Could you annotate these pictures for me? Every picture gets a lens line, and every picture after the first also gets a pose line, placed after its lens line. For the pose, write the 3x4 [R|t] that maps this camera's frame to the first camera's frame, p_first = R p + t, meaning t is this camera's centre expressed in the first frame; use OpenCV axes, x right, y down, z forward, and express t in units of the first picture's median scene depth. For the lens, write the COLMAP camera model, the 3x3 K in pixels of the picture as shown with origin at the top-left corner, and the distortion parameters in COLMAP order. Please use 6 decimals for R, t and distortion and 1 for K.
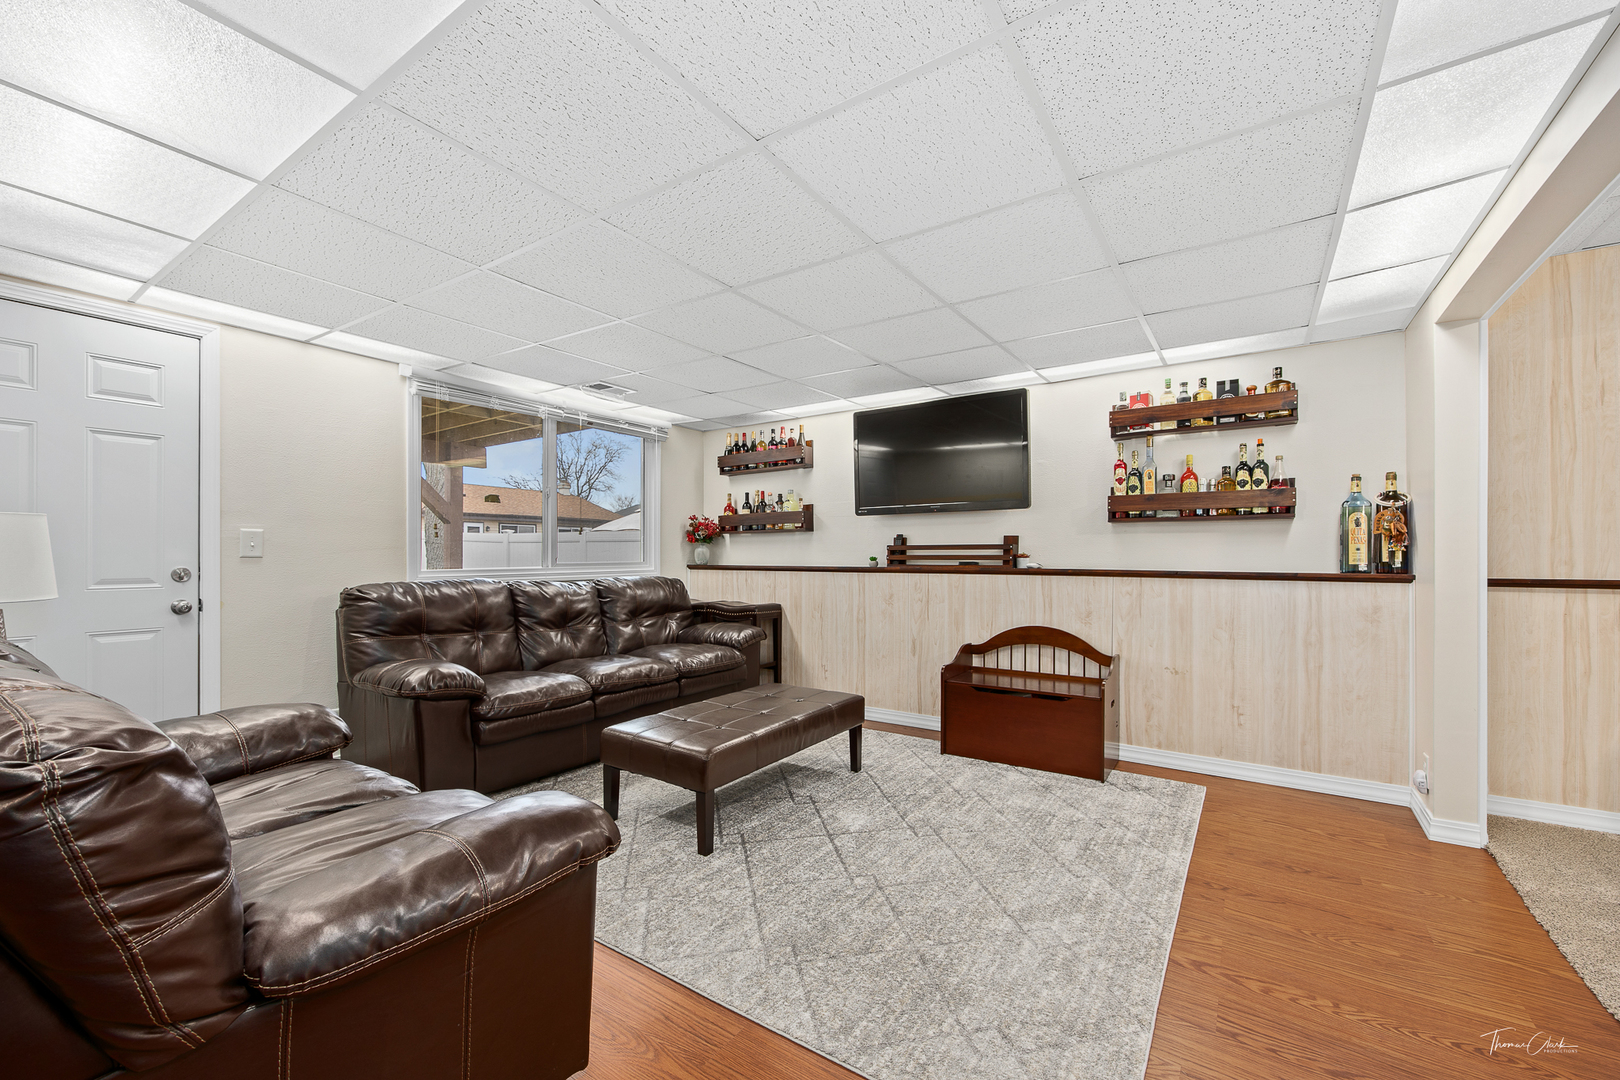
lens RADIAL K [[647.4, 0, 806.3], [0, 647.4, 560.2], [0, 0, 1]] dist [-0.001199, -0.000975]
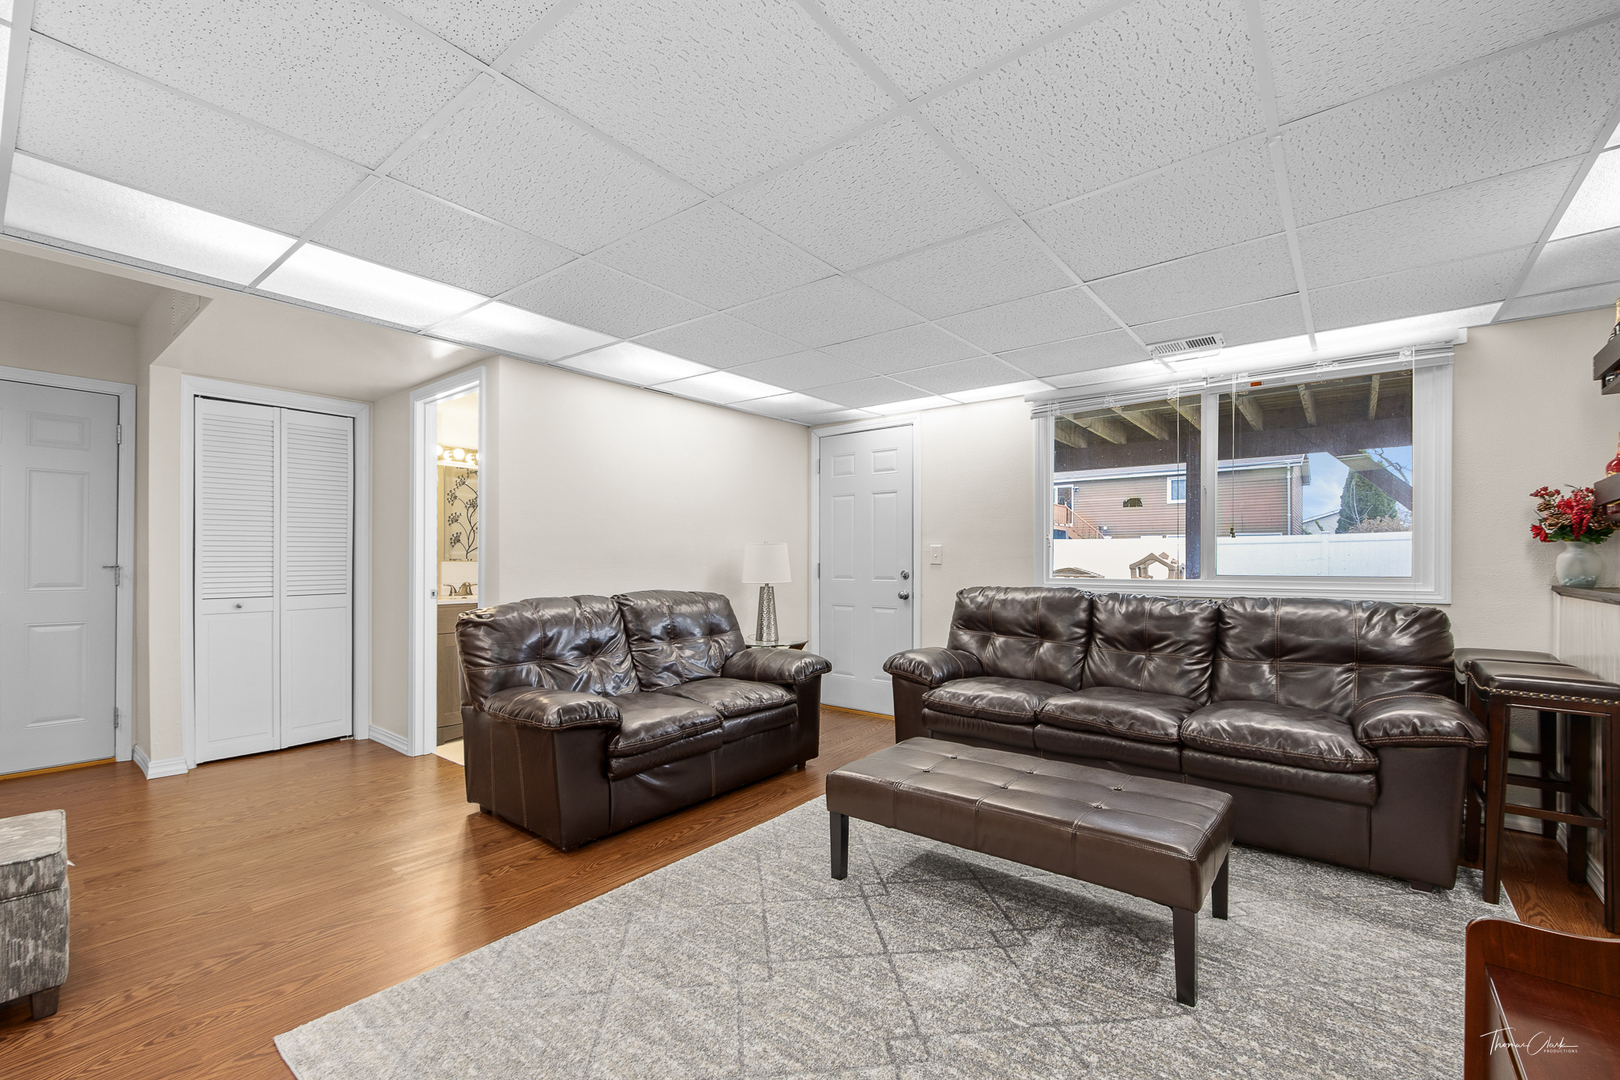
lens RADIAL K [[680.8, 0, 811.2], [0, 680.8, 564.4], [0, 0, 1]] dist [-0.003653, 0.000298]
pose [[-0.073827, 0.005397, -0.997256, 0.504670], [-0.012160, 0.999906, 0.006311, -0.008044], [0.997197, 0.012592, -0.073755, 0.612782]]
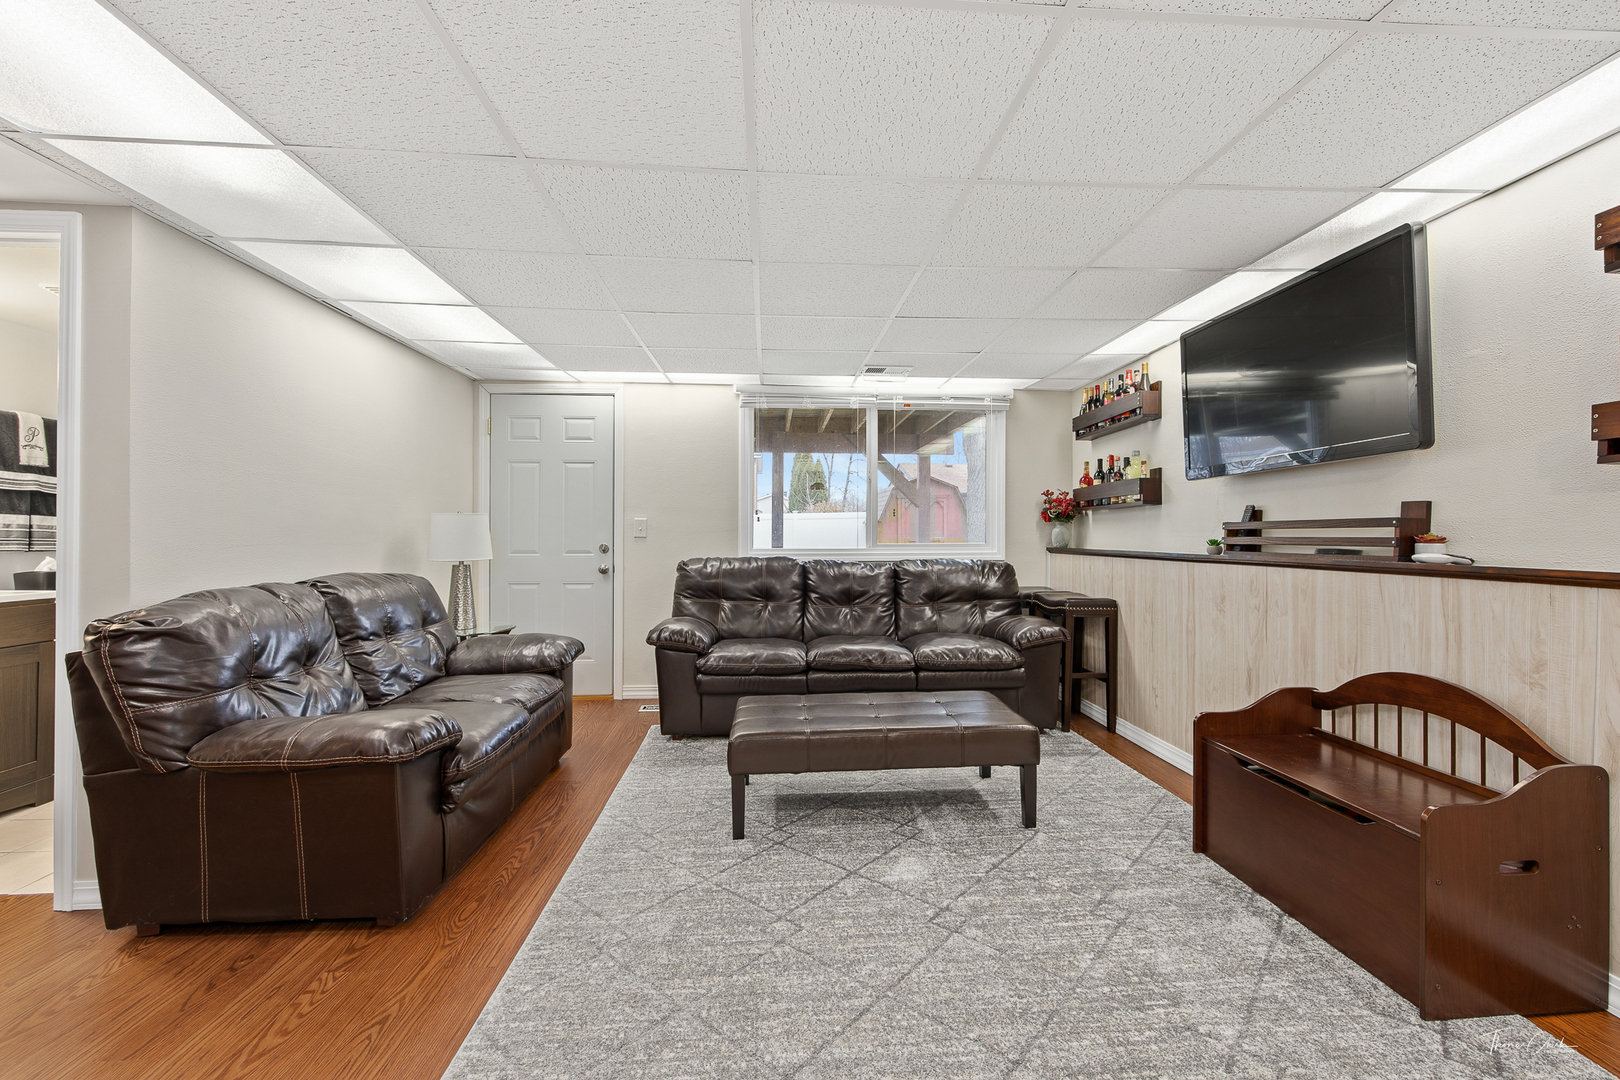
lens RADIAL K [[680.8, 0, 822.1], [0, 680.8, 528.6], [0, 0, 1]] dist [-0.003653, 0.000298]
pose [[0.624962, -0.007456, -0.780620, 0.443419], [-0.007349, 0.999854, -0.015433, -0.002967], [0.780621, 0.015382, 0.624816, 0.262773]]
